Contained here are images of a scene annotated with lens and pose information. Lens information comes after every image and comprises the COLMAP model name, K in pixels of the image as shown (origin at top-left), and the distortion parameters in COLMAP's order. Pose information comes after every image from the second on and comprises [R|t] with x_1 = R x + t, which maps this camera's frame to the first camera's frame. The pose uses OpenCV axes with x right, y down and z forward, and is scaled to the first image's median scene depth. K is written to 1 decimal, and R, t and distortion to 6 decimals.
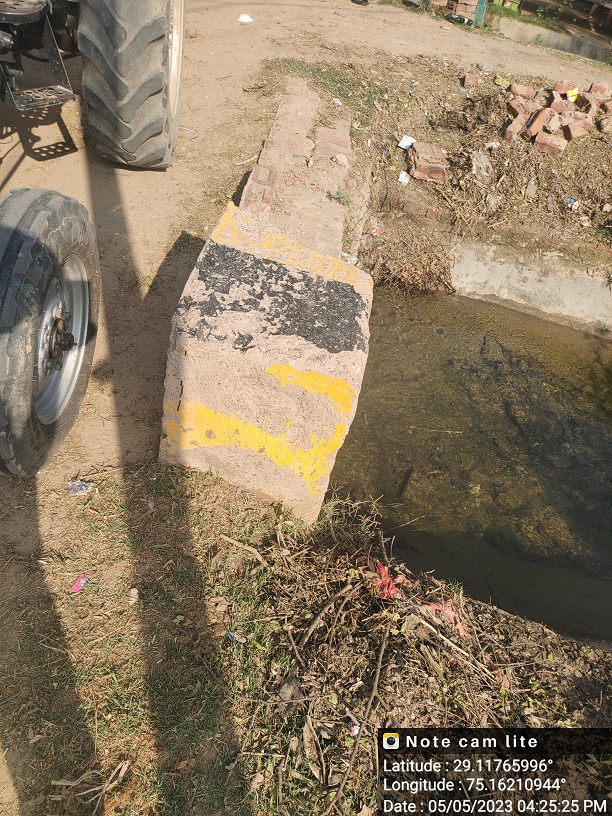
lens RADIAL K [[570.5, 0, 306.7], [0, 570.5, 402.7], [0, 0, 1]] dist [0.061666, -0.062499]
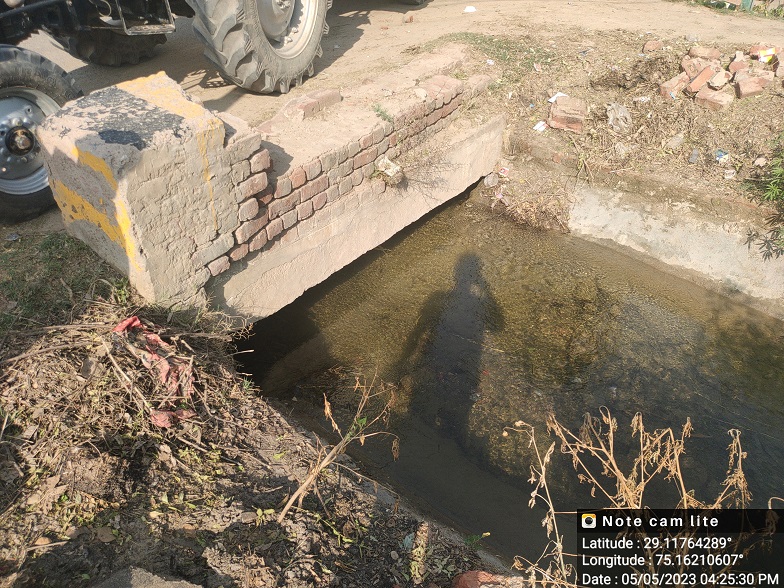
lens RADIAL K [[548.1, 0, 398.1], [0, 548.1, 290.9], [0, 0, 1]] dist [0.061666, -0.062499]
pose [[0.898278, 0.143903, -0.415196, 0.403582], [-0.211466, 0.969819, -0.121377, 0.086825], [0.385199, 0.196830, 0.901598, 0.032765]]
